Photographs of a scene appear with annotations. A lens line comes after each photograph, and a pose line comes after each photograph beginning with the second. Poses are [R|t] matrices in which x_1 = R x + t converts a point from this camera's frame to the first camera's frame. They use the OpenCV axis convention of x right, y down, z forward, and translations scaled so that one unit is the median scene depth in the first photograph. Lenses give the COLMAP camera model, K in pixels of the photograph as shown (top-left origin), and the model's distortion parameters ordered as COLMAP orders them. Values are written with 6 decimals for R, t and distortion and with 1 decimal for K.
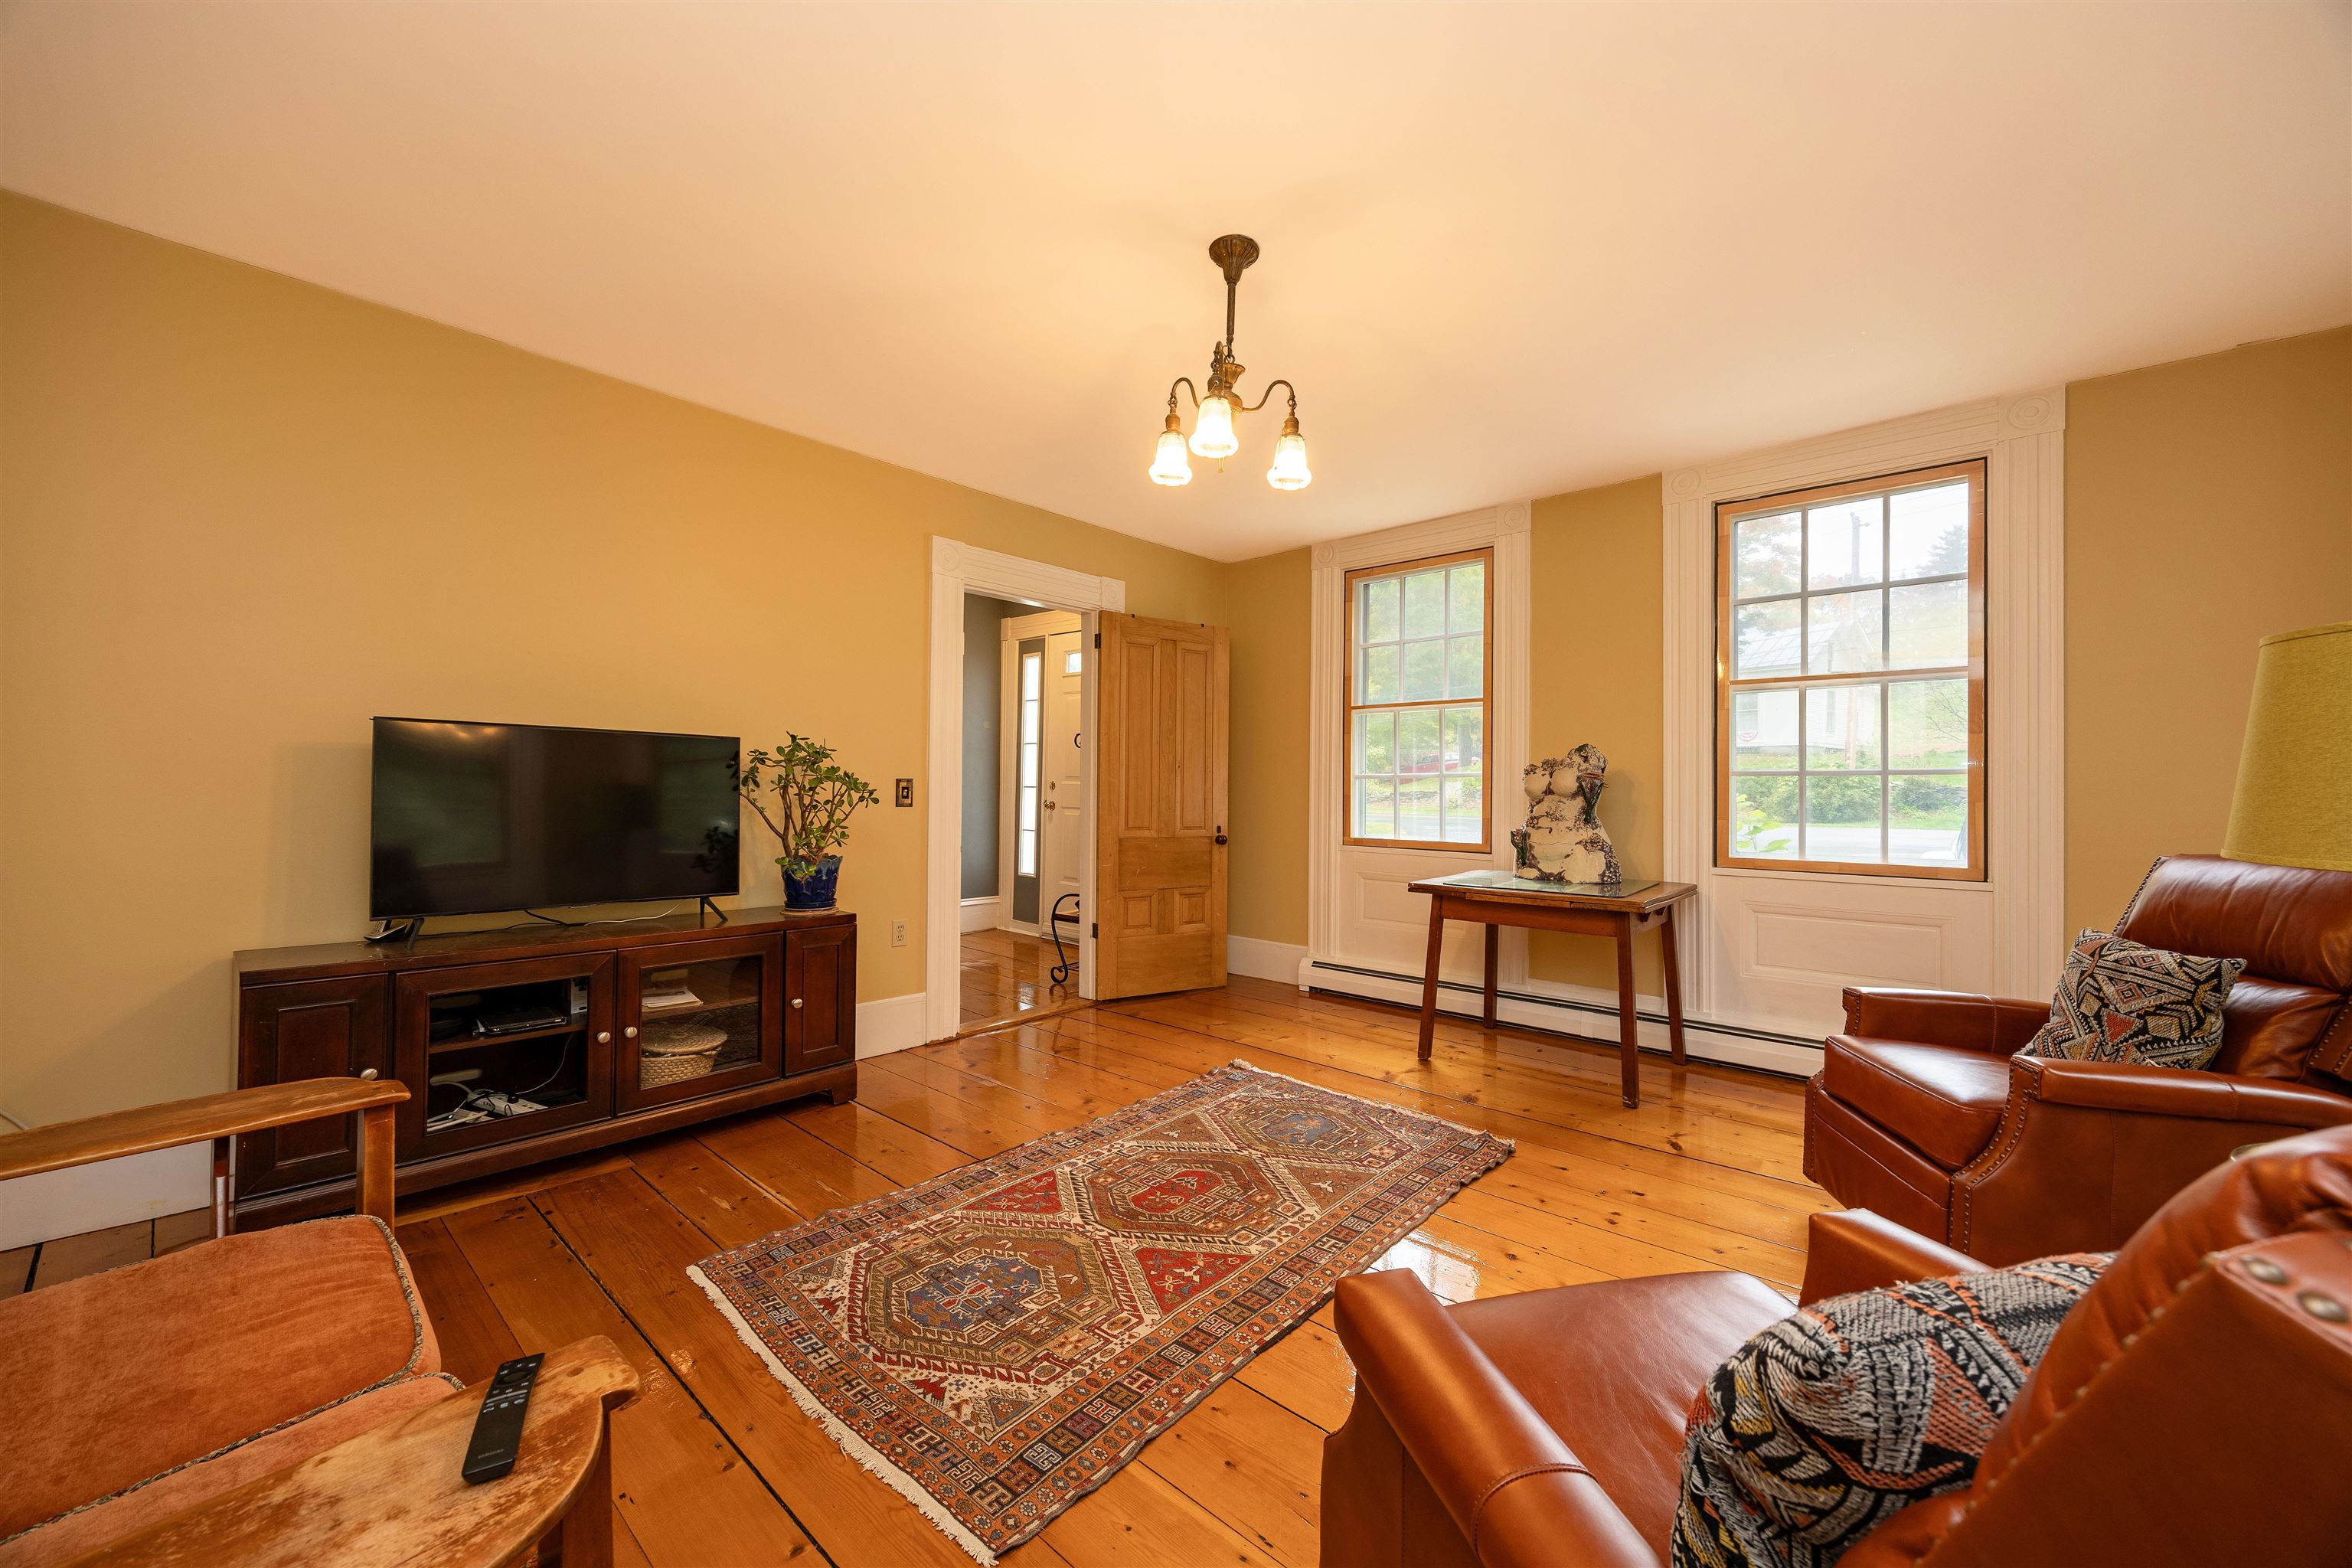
lens RADIAL K [[897.5, 0, 1181.8], [0, 897.5, 795.4], [0, 0, 1]] dist [-0.006944, 0.000697]
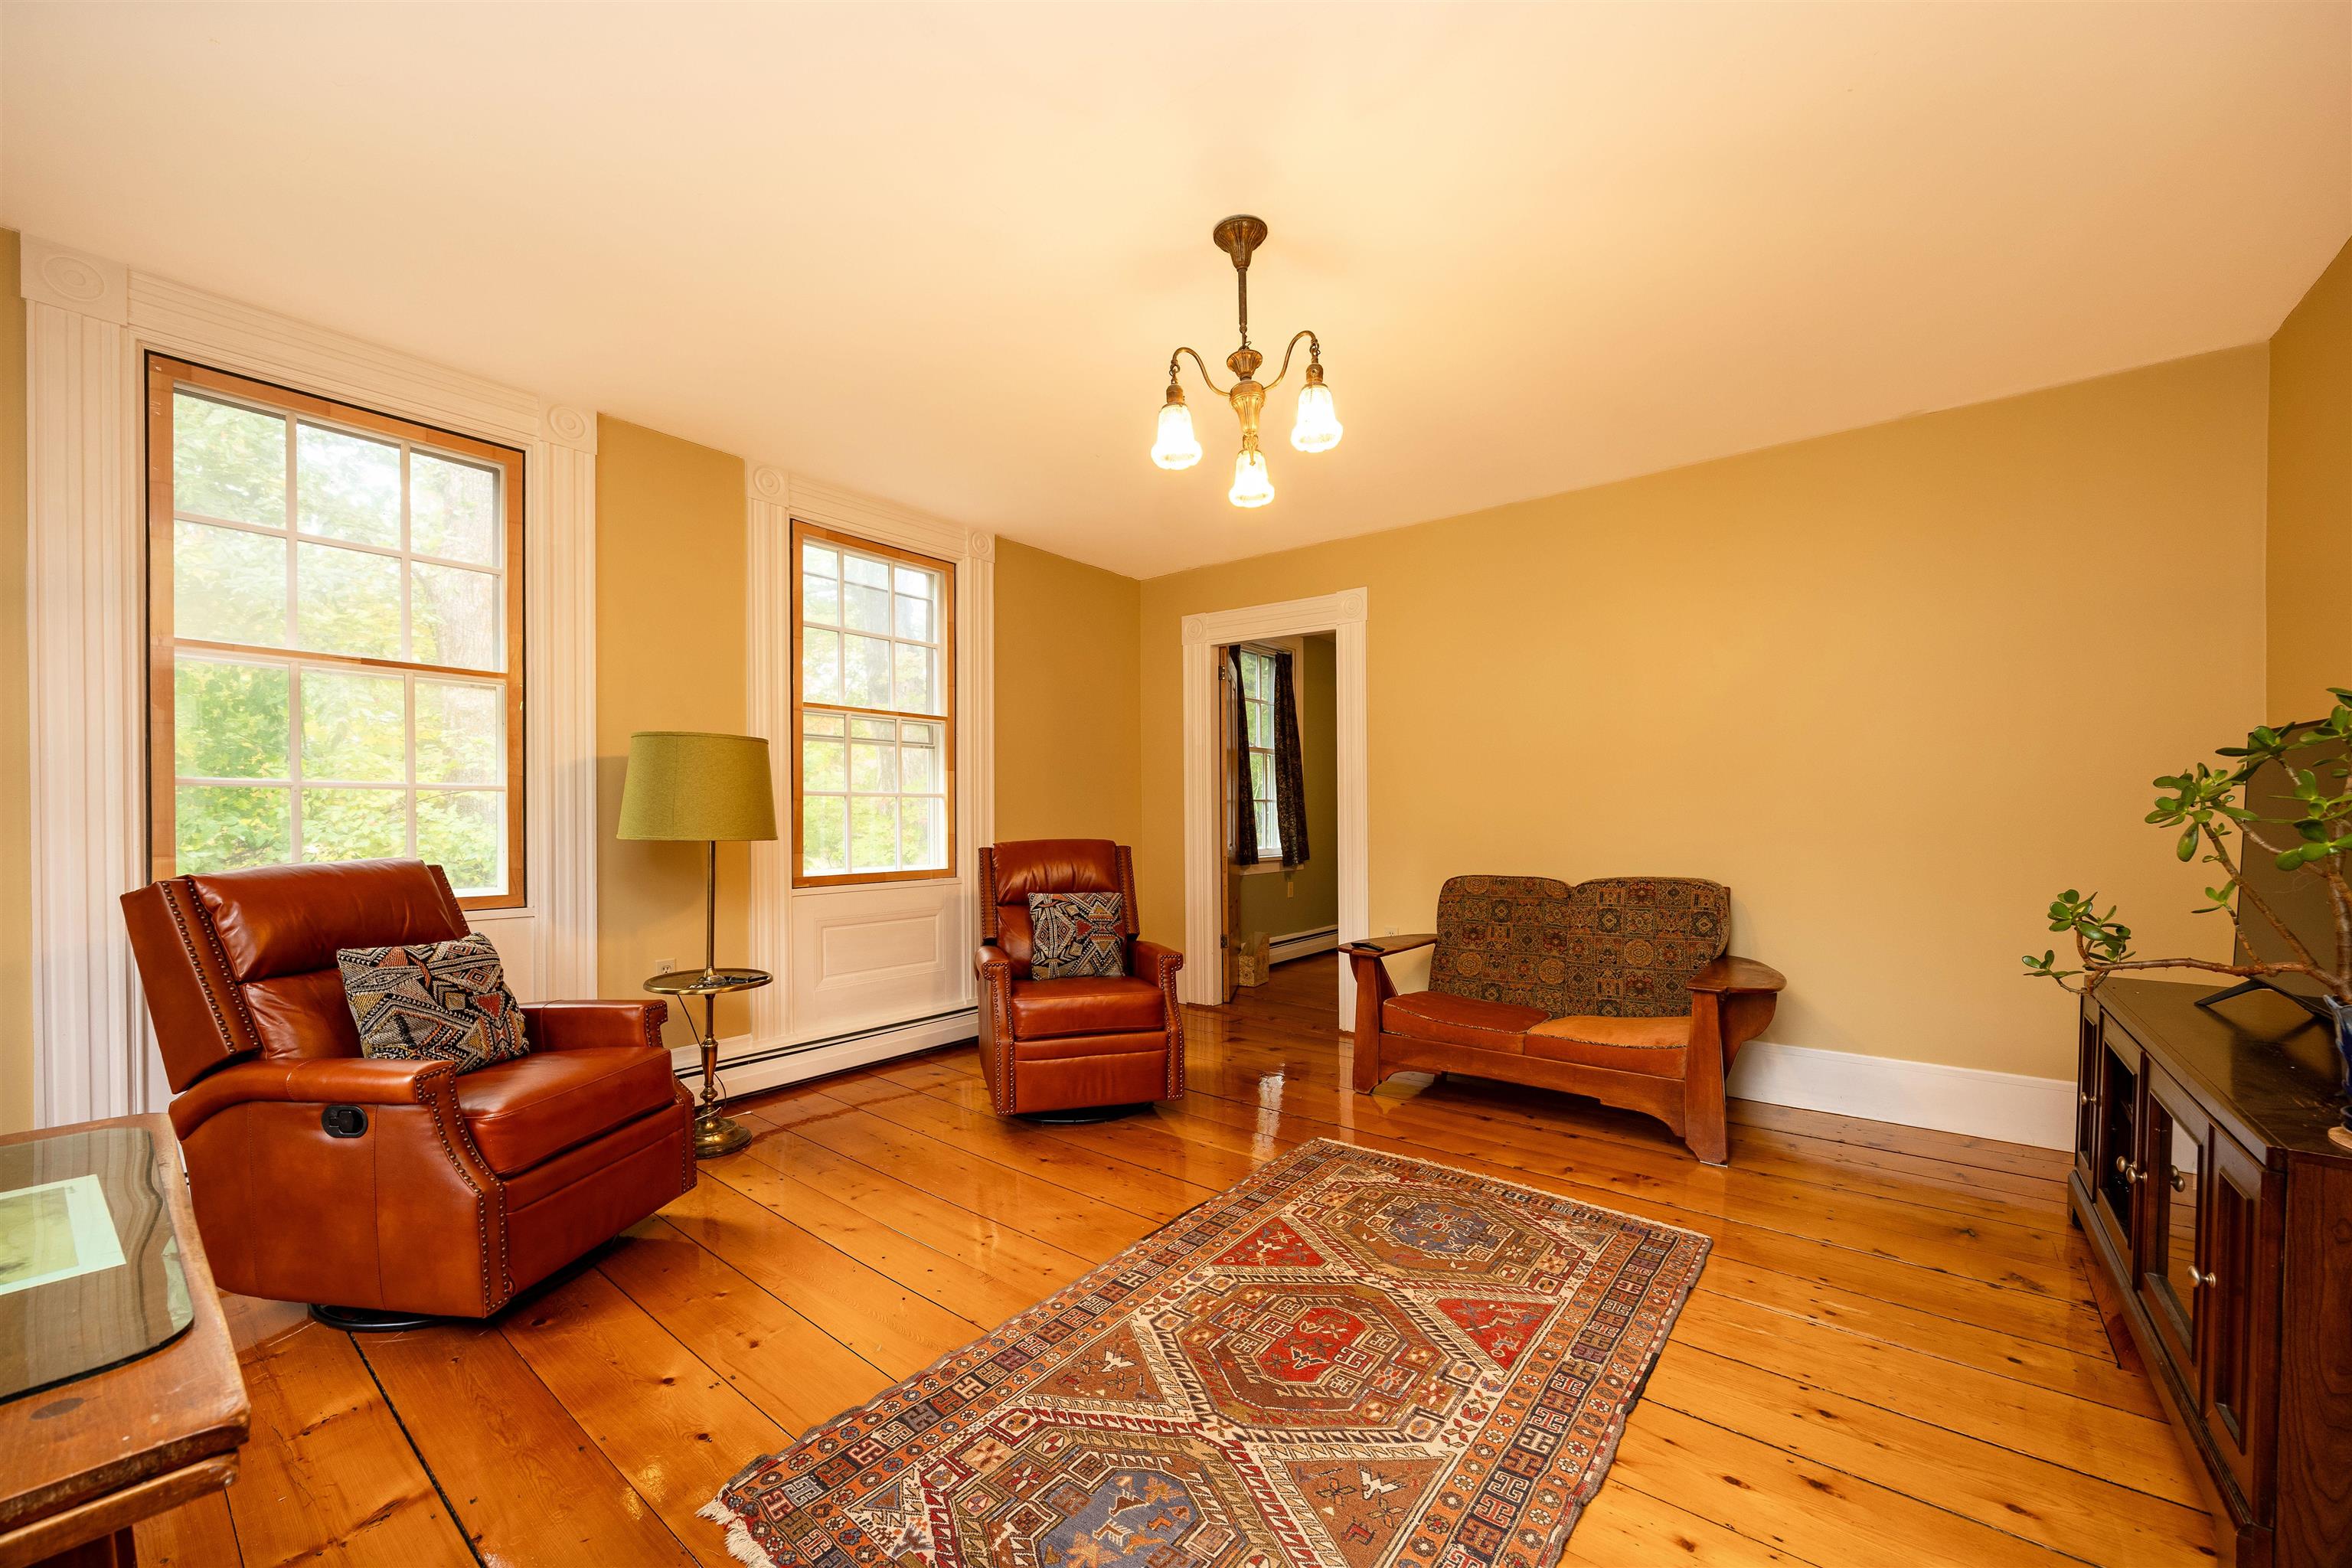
lens RADIAL K [[897.5, 0, 1161.4], [0, 897.5, 799.5], [0, 0, 1]] dist [-0.006944, 0.000697]
pose [[-0.999163, -0.006187, -0.040432, 0.163206], [-0.006156, 0.999981, -0.000895, -0.016371], [0.040437, -0.000645, -0.999182, 1.825382]]
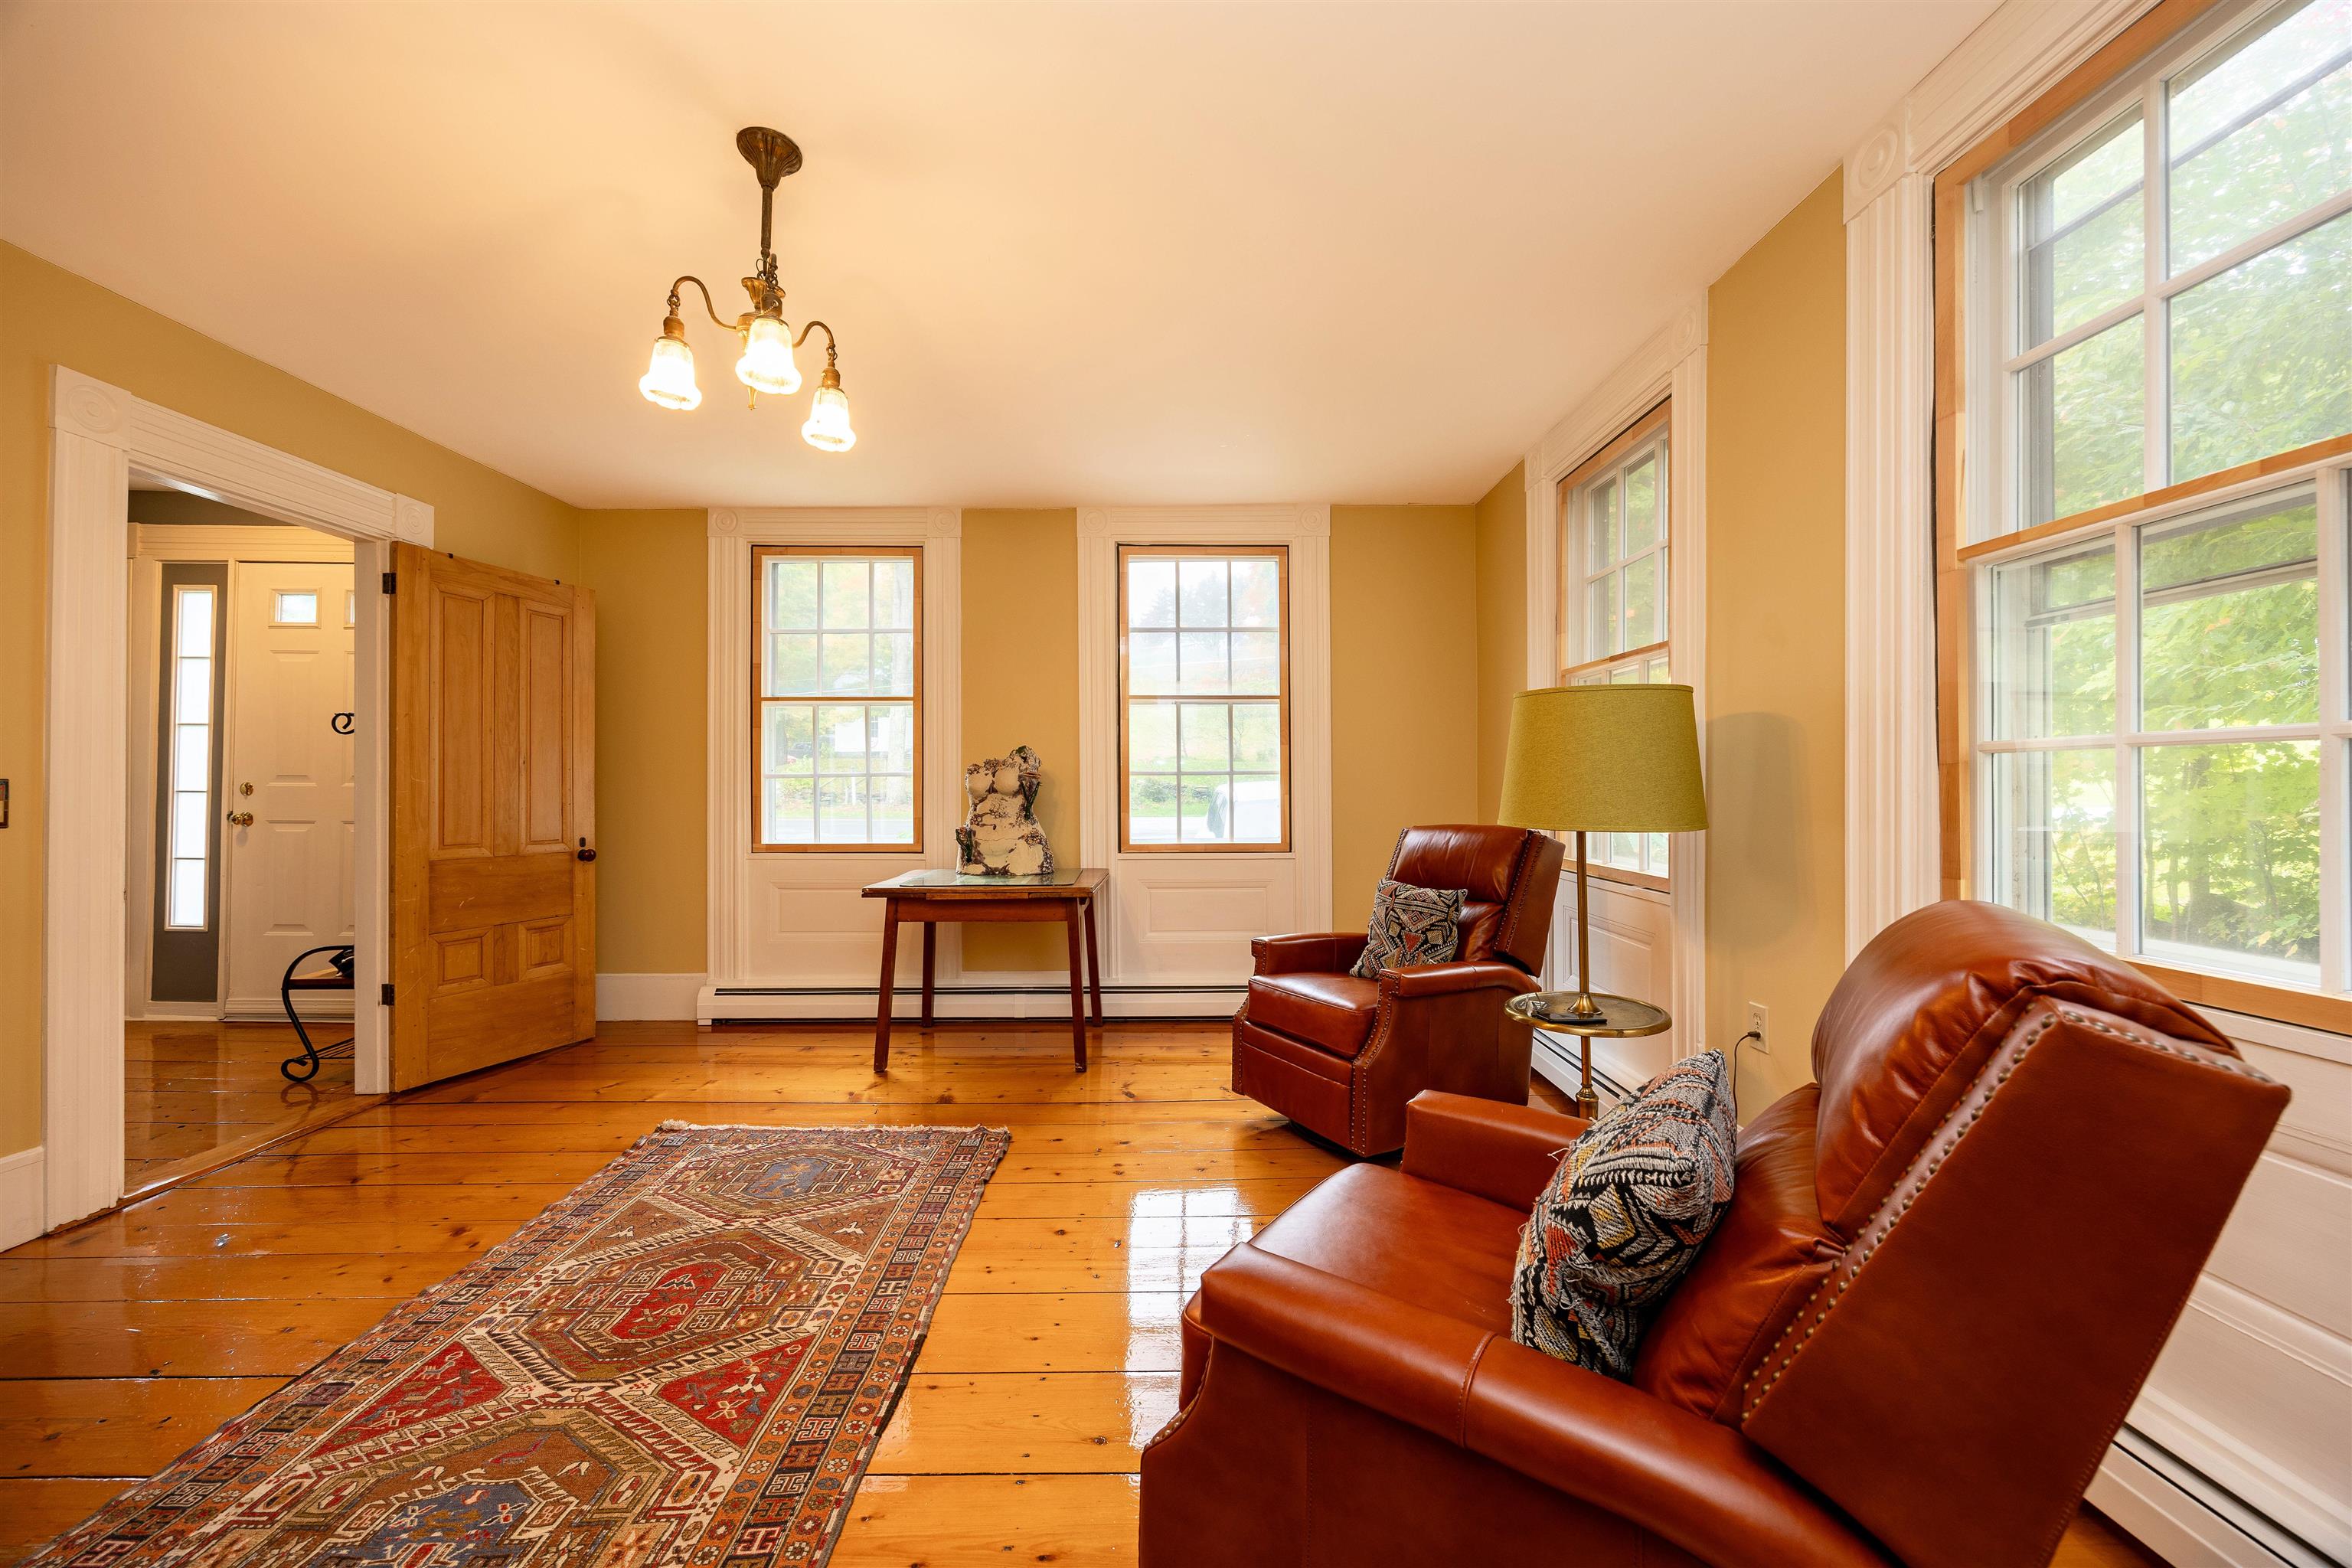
lens RADIAL K [[897.5, 0, 1194.1], [0, 897.5, 791.7], [0, 0, 1]] dist [-0.006944, 0.000697]
pose [[0.732223, -0.011515, 0.680967, -0.208339], [0.013667, 0.999904, 0.002212, -0.002344], [-0.680927, 0.007687, 0.732311, 0.109126]]
